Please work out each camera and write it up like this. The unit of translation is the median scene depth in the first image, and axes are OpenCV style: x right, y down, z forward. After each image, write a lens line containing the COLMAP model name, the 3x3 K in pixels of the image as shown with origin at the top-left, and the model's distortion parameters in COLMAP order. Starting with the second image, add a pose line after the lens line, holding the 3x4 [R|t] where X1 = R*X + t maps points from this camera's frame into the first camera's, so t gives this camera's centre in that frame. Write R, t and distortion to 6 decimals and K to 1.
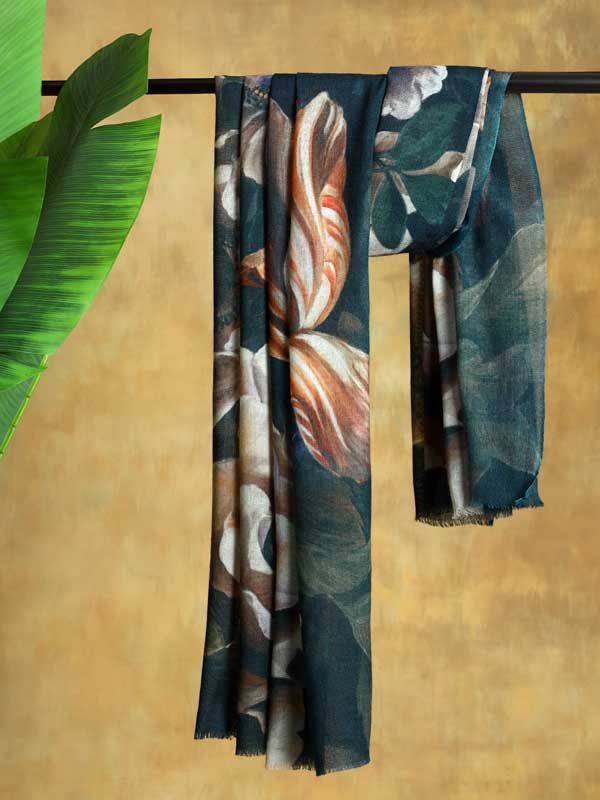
lens RADIAL K [[2507.4, 0, 300.0], [0, 2507.4, 400.0], [0, 0, 1]] dist [-0.015084, 0.111710]
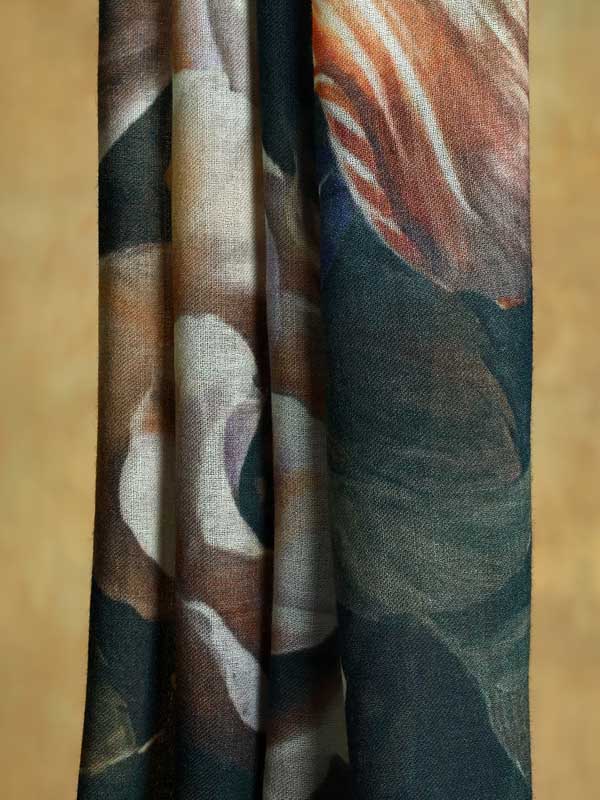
lens RADIAL K [[5710.5, 0, 300.0], [0, 5710.5, 400.0], [0, 0, 1]] dist [-0.545606, -18.354043]
pose [[0.999973, -0.007216, 0.001416, -0.006904], [0.007137, 0.998764, 0.049184, 0.005283], [-0.001769, -0.049173, 0.998789, 0.167681]]
